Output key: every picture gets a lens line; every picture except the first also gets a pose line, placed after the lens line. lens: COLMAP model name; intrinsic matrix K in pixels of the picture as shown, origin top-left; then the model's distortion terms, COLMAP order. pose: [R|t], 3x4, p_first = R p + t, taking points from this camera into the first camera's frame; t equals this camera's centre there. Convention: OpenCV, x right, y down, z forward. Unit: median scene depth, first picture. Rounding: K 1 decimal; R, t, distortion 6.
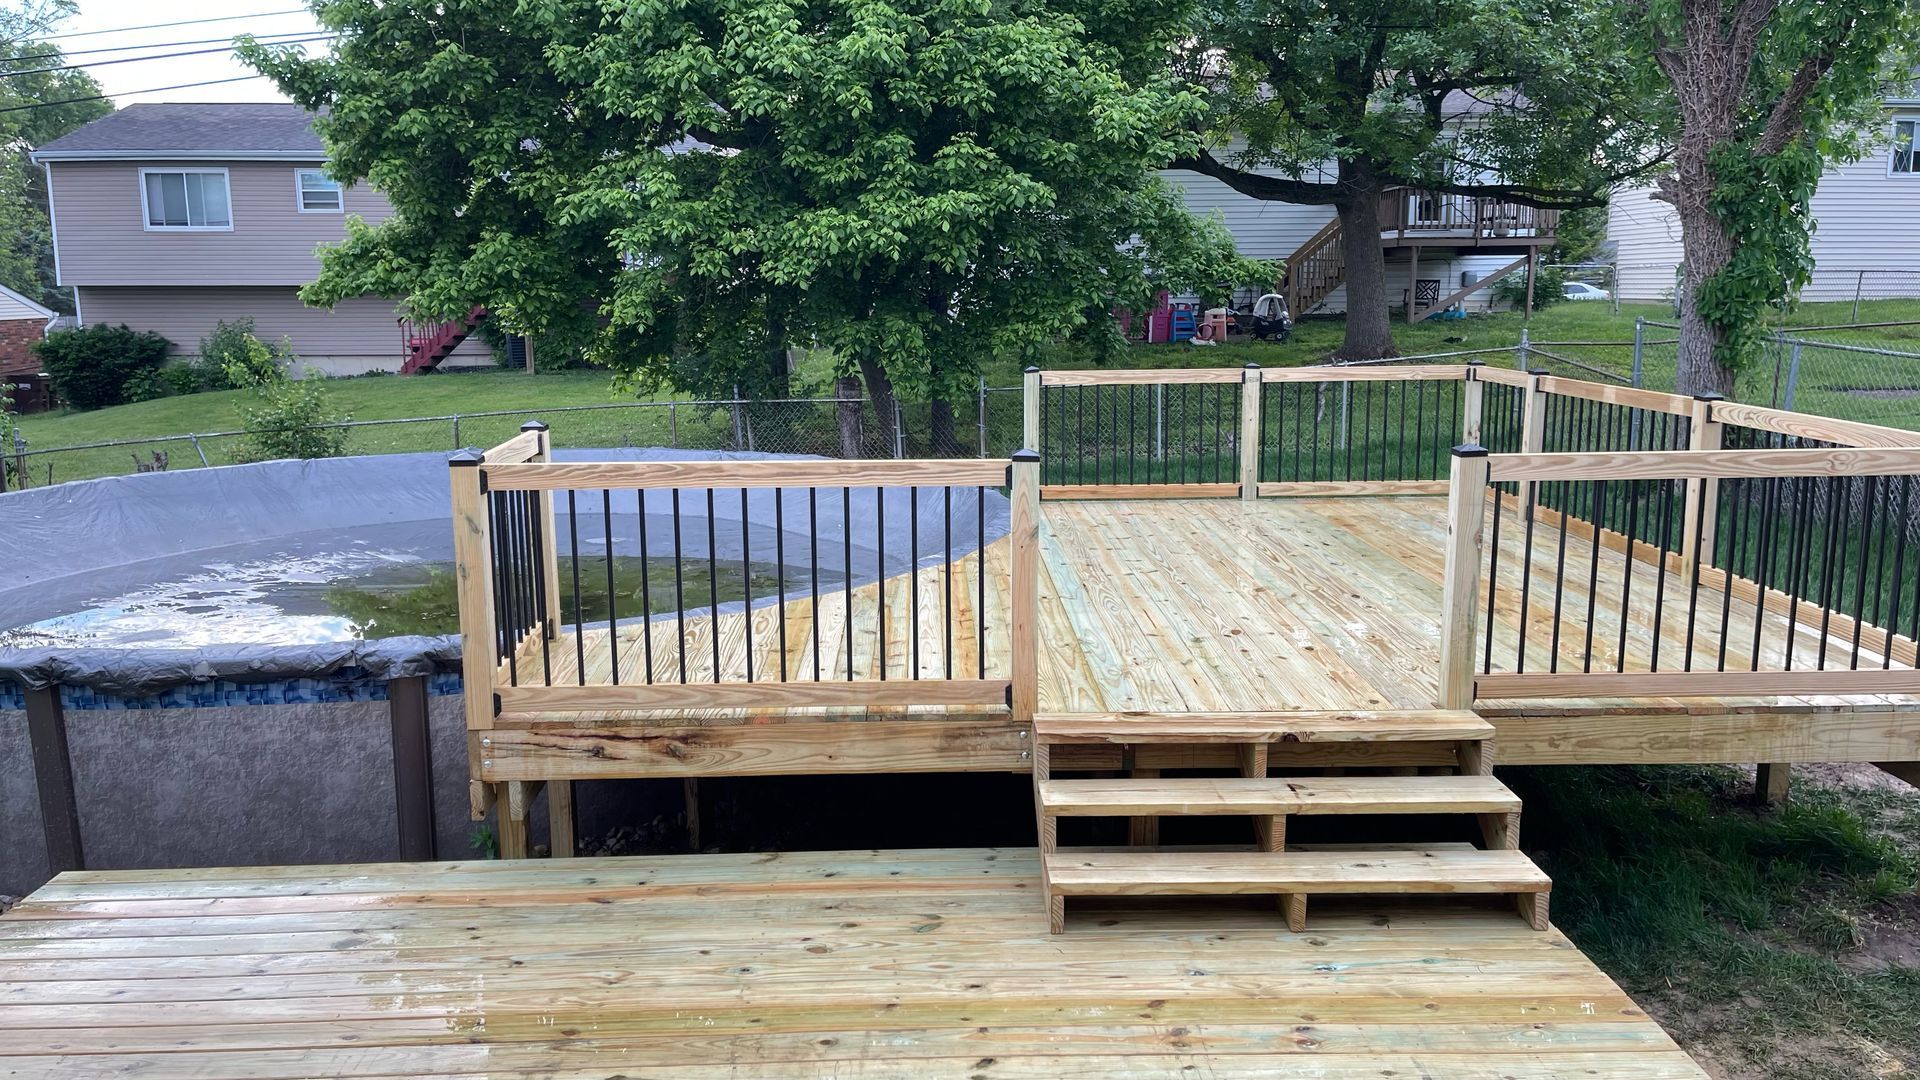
lens RADIAL K [[1438.0, 0, 949.3], [0, 1438.0, 538.2], [0, 0, 1]] dist [0.071526, -0.082187]
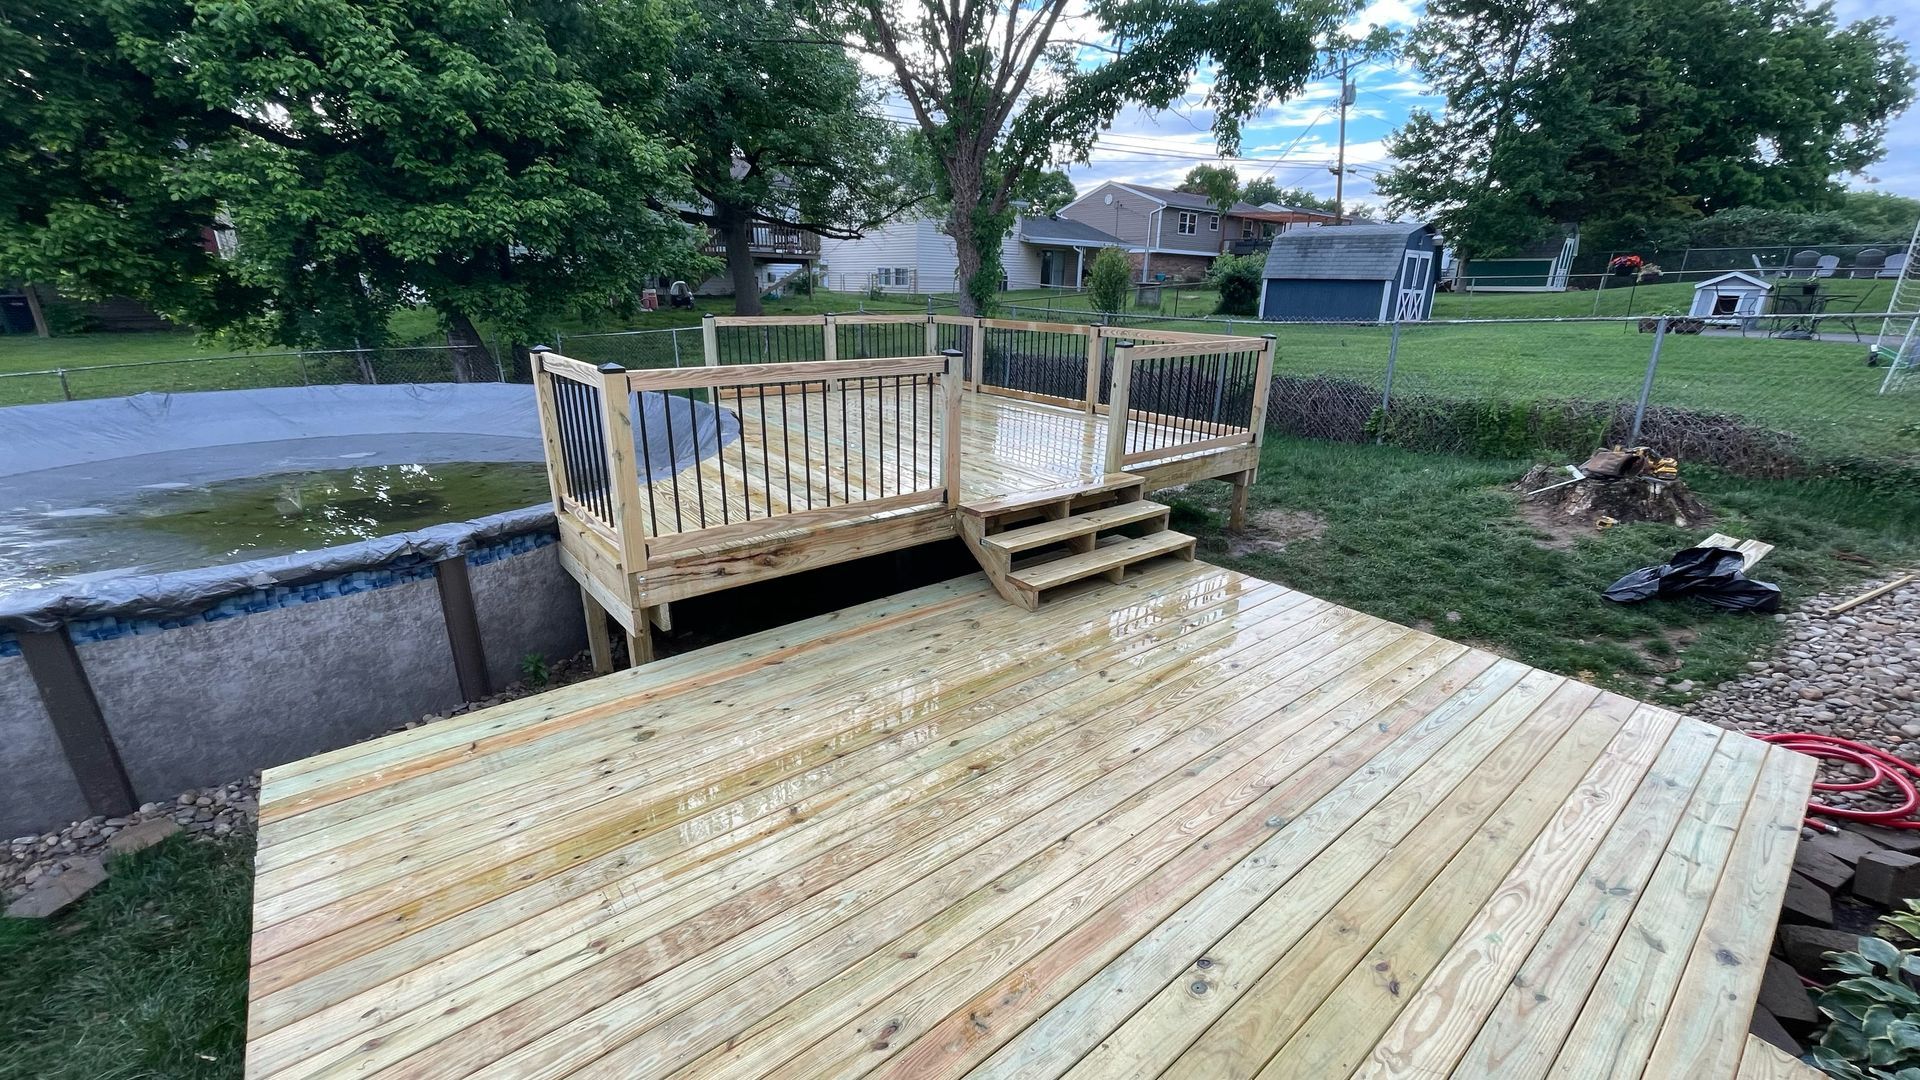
lens RADIAL K [[767.8, 0, 952.3], [0, 767.8, 547.3], [0, 0, 1]] dist [-0.004261, 0.001599]
pose [[0.795615, -0.174631, 0.580087, -0.357381], [0.081884, 0.979763, 0.182644, 0.001352], [-0.600244, -0.097814, 0.793813, 0.179010]]
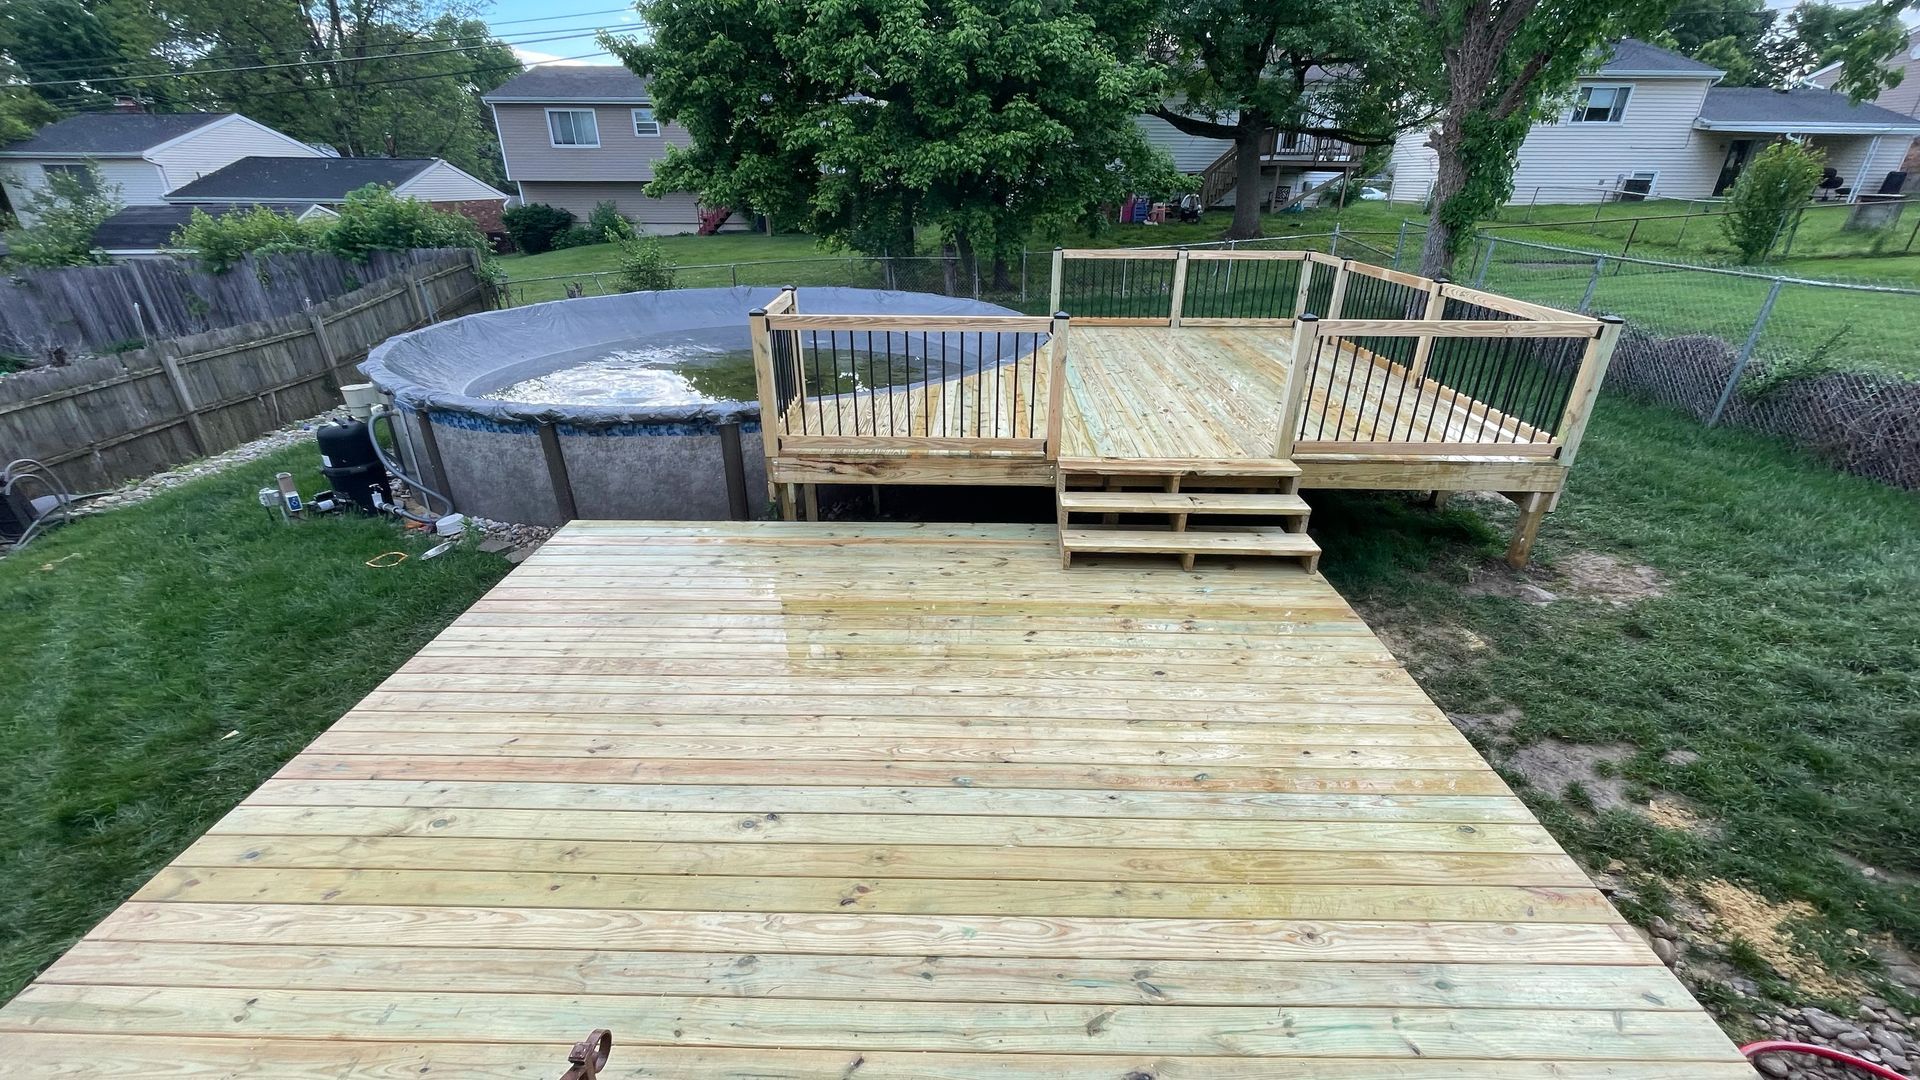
lens RADIAL K [[767.8, 0, 966.3], [0, 767.8, 539.8], [0, 0, 1]] dist [-0.004261, 0.001599]
pose [[0.999067, 0.029006, -0.032007, -0.019146], [-0.019521, 0.964201, 0.264451, -0.026705], [0.038532, -0.263580, 0.963868, -0.007410]]
